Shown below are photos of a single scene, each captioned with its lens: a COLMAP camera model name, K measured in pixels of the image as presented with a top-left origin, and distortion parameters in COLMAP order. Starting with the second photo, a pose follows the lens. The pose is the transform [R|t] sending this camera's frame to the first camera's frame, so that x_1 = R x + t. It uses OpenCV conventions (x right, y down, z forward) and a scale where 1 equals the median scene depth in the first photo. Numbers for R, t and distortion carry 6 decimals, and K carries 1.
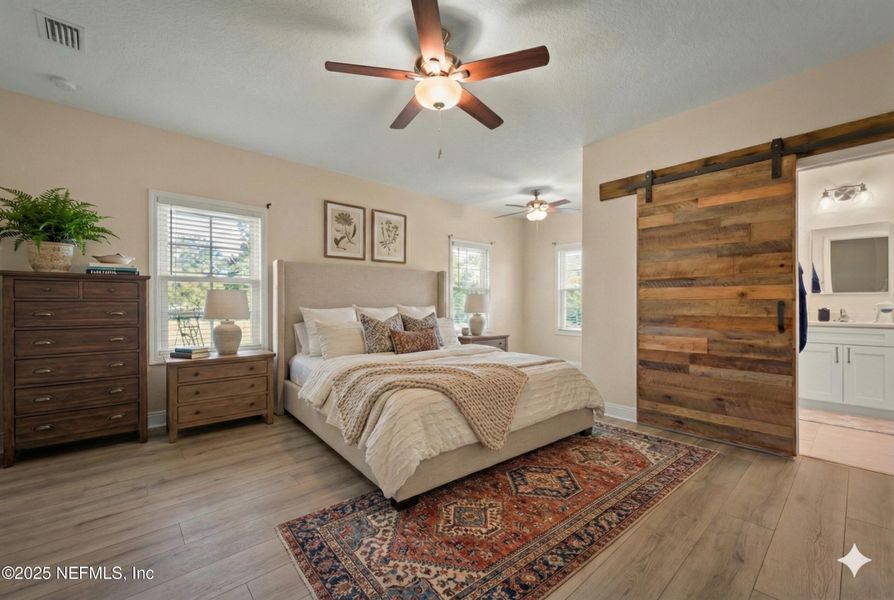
lens RADIAL K [[366.3, 0, 450.6], [0, 366.3, 303.7], [0, 0, 1]] dist [-0.000977, 0.000295]
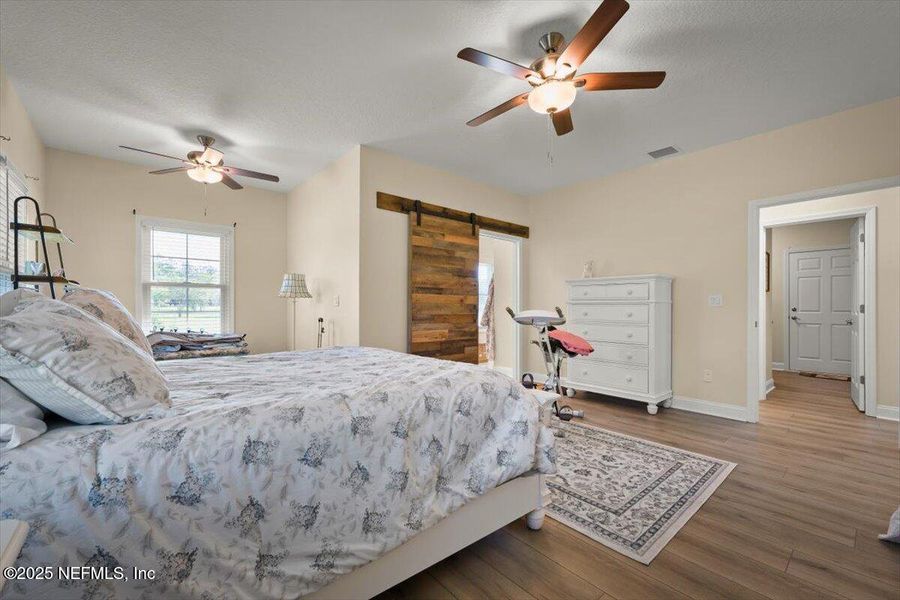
lens RADIAL K [[373.8, 0, 455.0], [0, 373.8, 305.2], [0, 0, 1]] dist [0.001931, -0.000319]
pose [[0.015157, 0.007959, 0.999853, -0.761347], [-0.006501, 0.999948, -0.007861, 0.006968], [-0.999864, -0.006381, 0.015208, 0.881896]]
